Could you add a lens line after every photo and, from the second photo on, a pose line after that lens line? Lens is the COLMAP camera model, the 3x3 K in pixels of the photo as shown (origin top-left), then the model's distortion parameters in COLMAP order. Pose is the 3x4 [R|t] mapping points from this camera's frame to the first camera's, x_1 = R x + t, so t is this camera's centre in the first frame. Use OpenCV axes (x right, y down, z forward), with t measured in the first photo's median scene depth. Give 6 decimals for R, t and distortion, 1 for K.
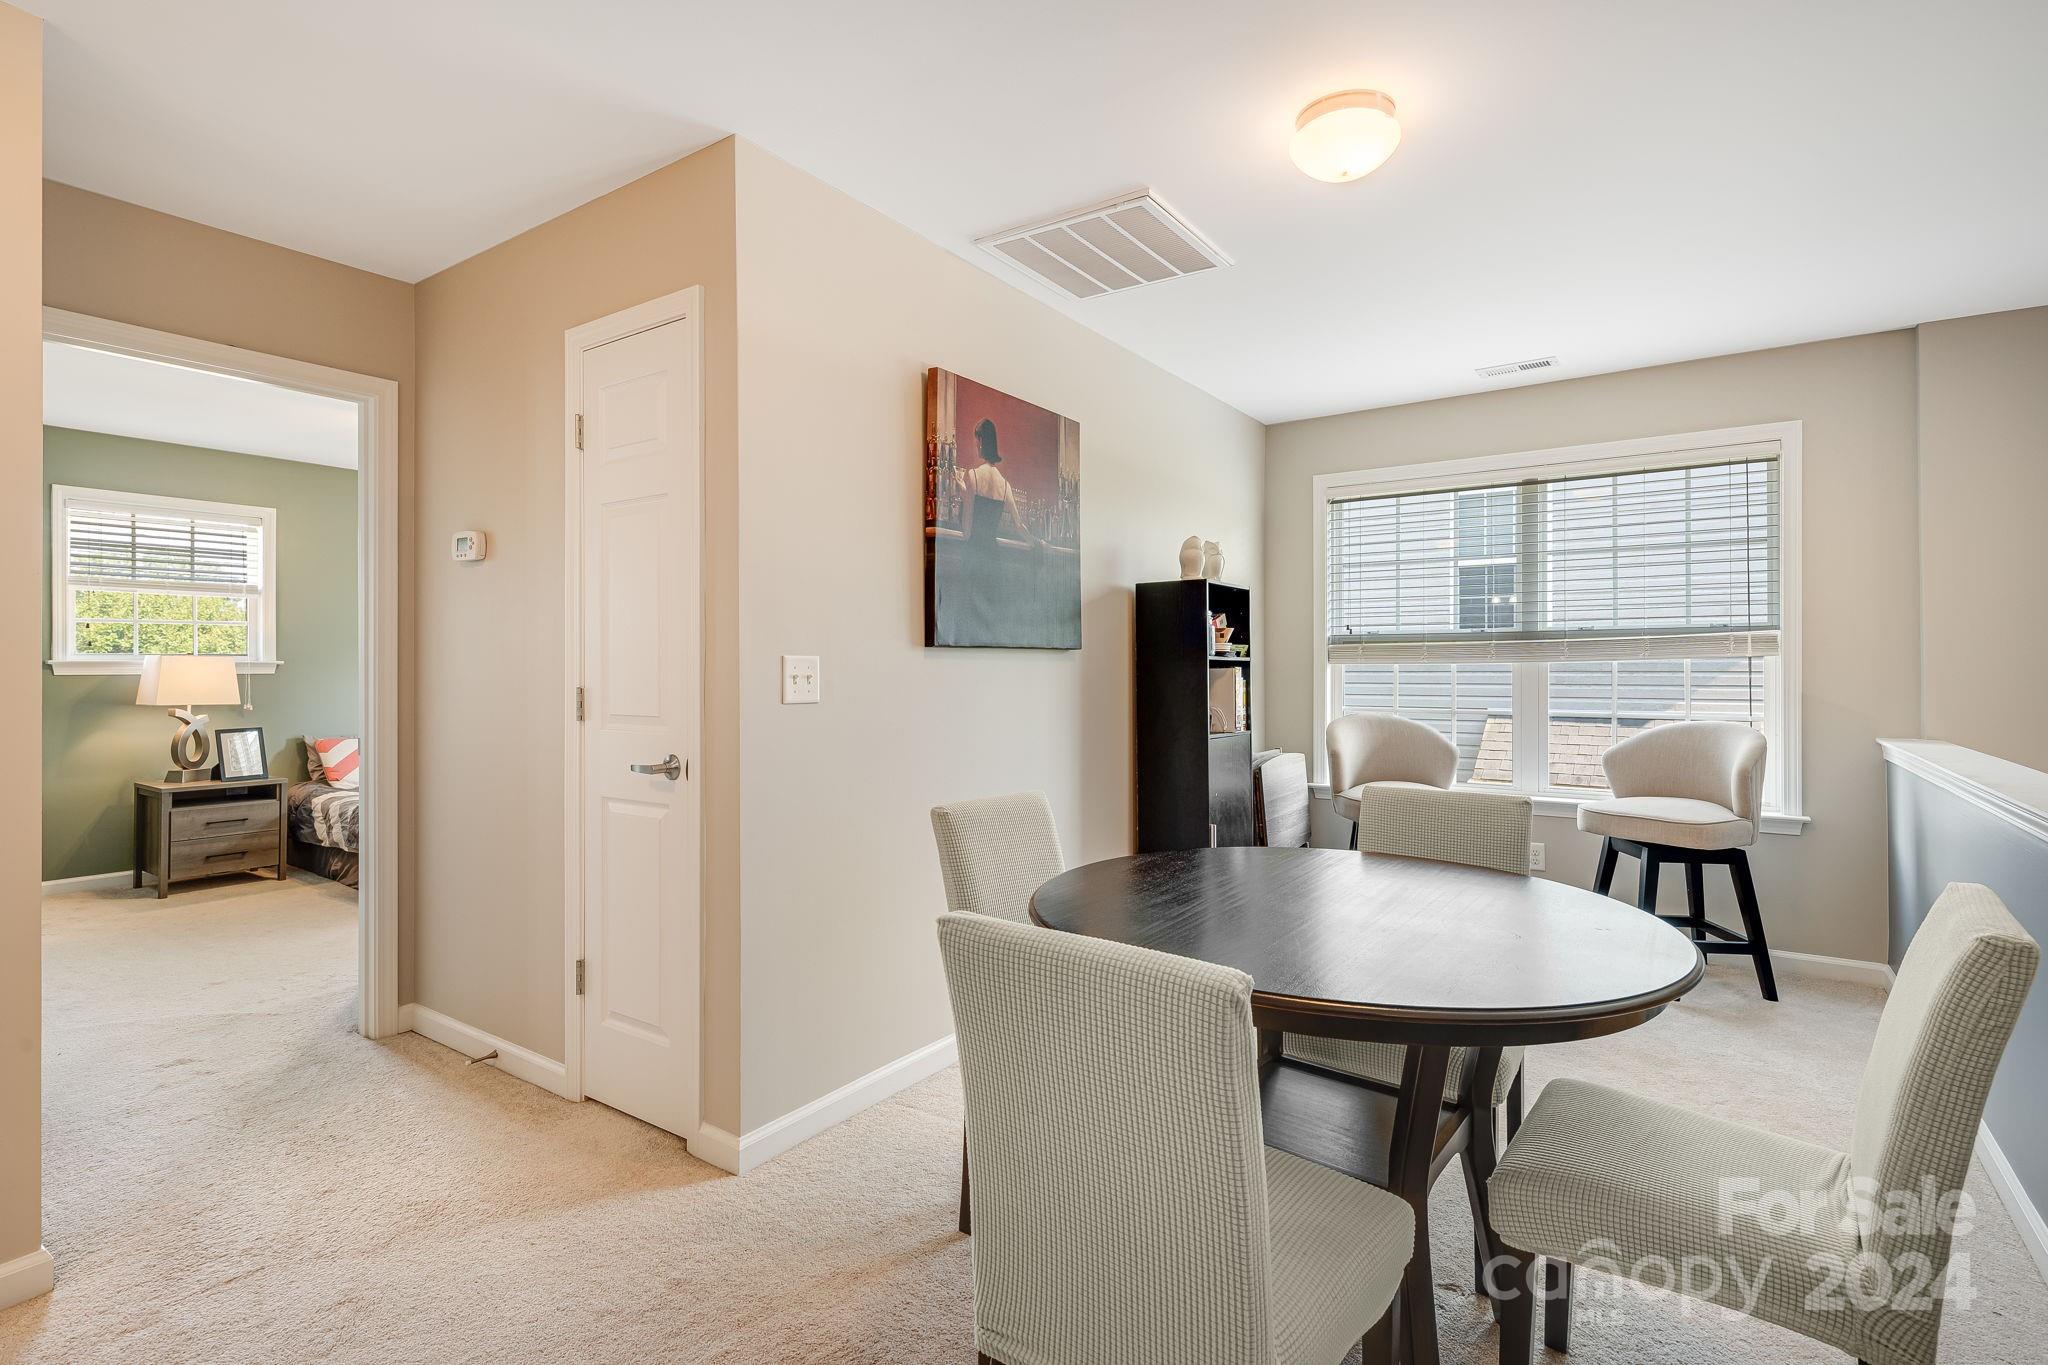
lens RADIAL K [[996.4, 0, 1024.6], [0, 996.4, 676.8], [0, 0, 1]] dist [0.000188, 0.000235]
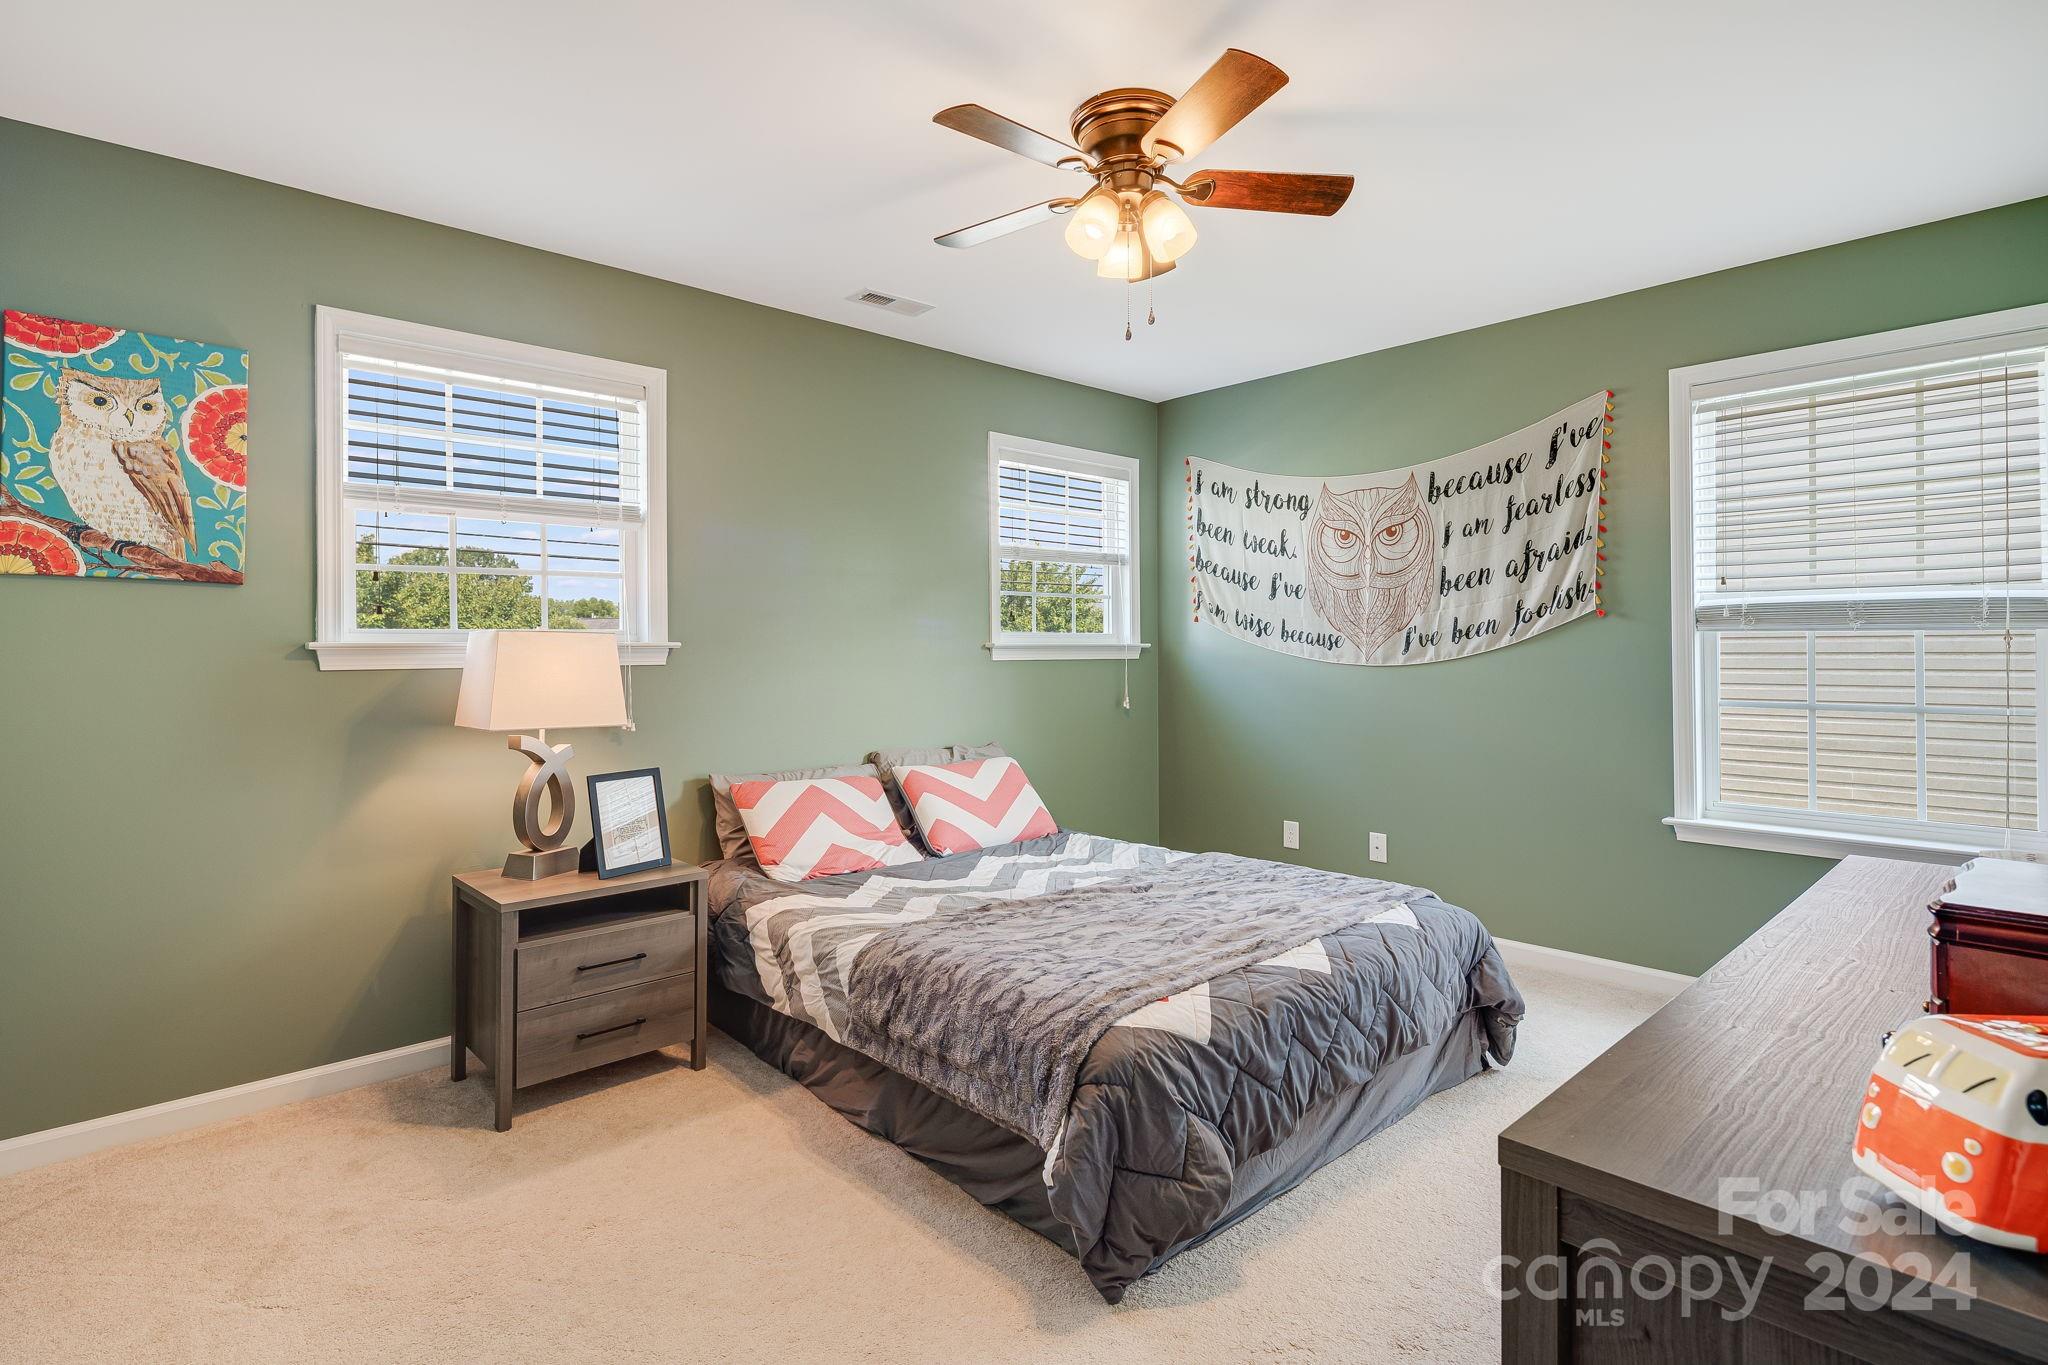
lens RADIAL K [[996.4, 0, 1012.0], [0, 996.4, 667.9], [0, 0, 1]] dist [0.000188, 0.000235]
pose [[0.977019, 0.000462, -0.213153, -0.478205], [0.001134, 0.999972, 0.007365, -0.005794], [0.213150, -0.007438, 0.976991, 0.533928]]
